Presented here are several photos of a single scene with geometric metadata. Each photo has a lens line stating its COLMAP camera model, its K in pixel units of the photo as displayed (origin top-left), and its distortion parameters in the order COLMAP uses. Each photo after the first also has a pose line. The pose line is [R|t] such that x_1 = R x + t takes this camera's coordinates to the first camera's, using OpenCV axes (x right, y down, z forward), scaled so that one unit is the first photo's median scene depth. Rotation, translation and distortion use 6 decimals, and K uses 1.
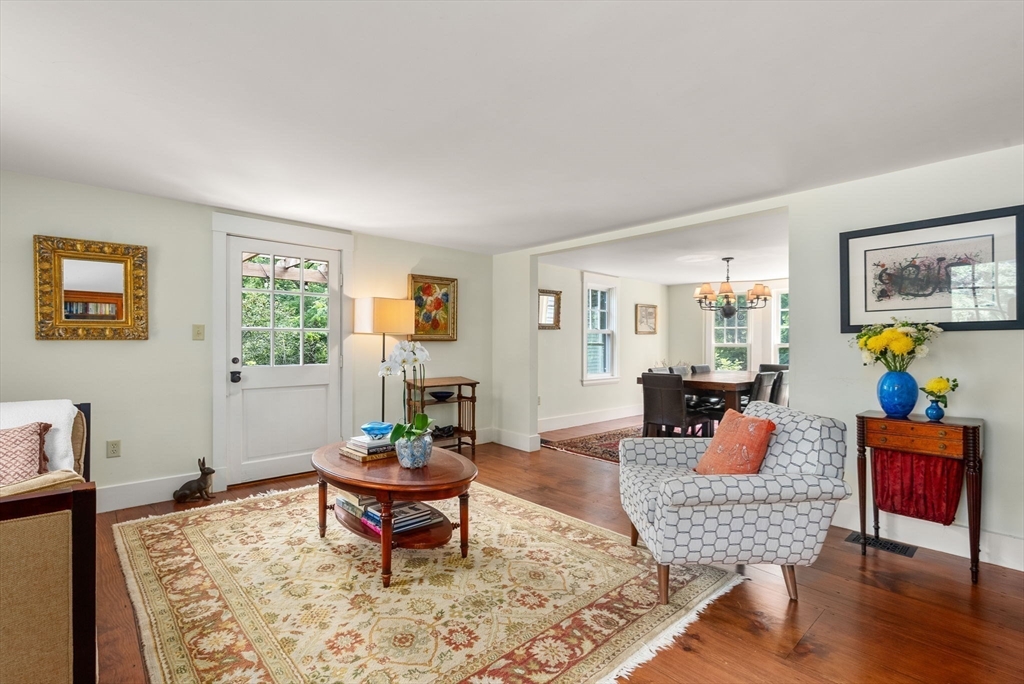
lens RADIAL K [[475.2, 0, 503.7], [0, 475.2, 350.2], [0, 0, 1]] dist [-0.013592, 0.001826]
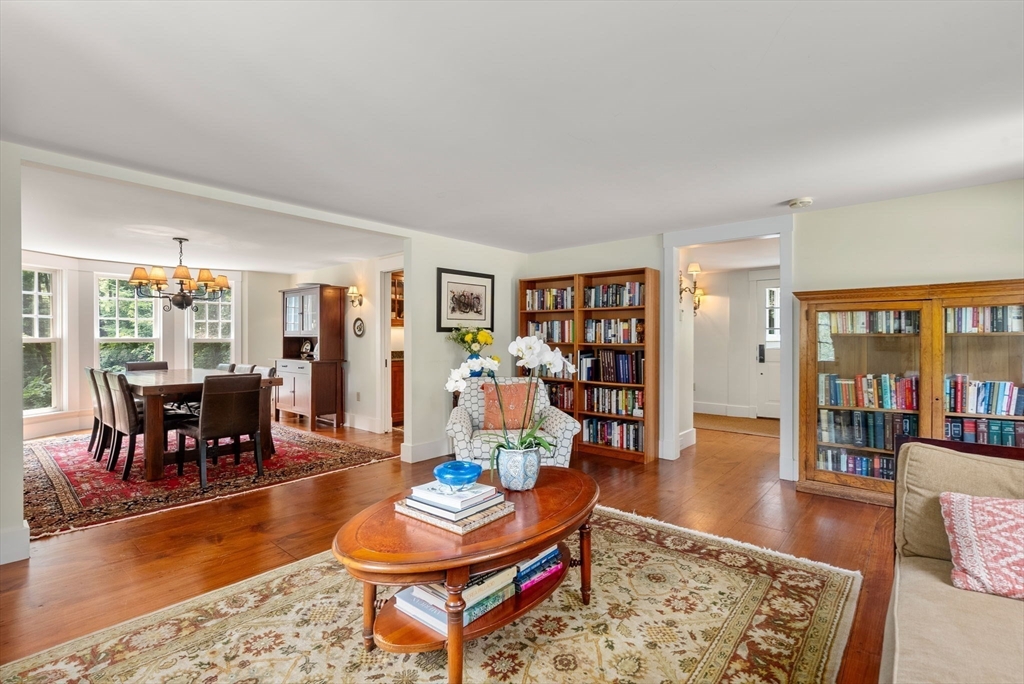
lens RADIAL K [[475.2, 0, 518.9], [0, 475.2, 338.1], [0, 0, 1]] dist [-0.013592, 0.001826]
pose [[-0.150528, -0.004045, 0.988597, -1.099184], [0.009488, 0.999940, 0.005536, -0.027004], [-0.988560, 0.010213, -0.150480, 1.215187]]
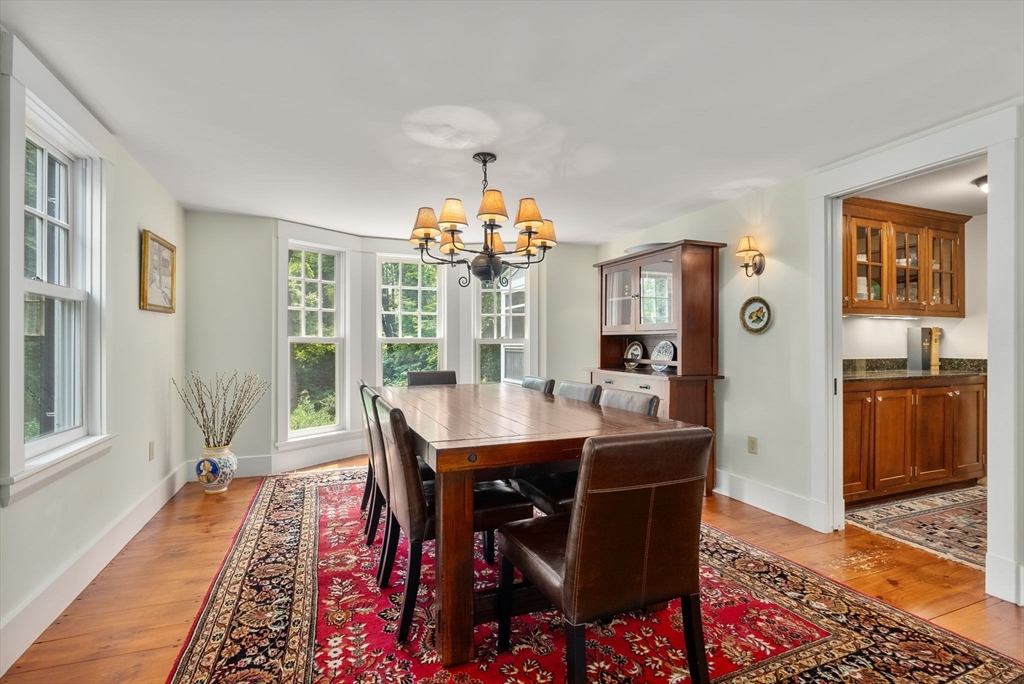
lens RADIAL K [[475.2, 0, 506.9], [0, 475.2, 341.6], [0, 0, 1]] dist [-0.013592, 0.001826]
pose [[0.340711, -0.003213, 0.940163, 0.060156], [0.011980, 0.999928, -0.000924, -0.010971], [-0.940092, 0.011577, 0.340725, 1.901571]]
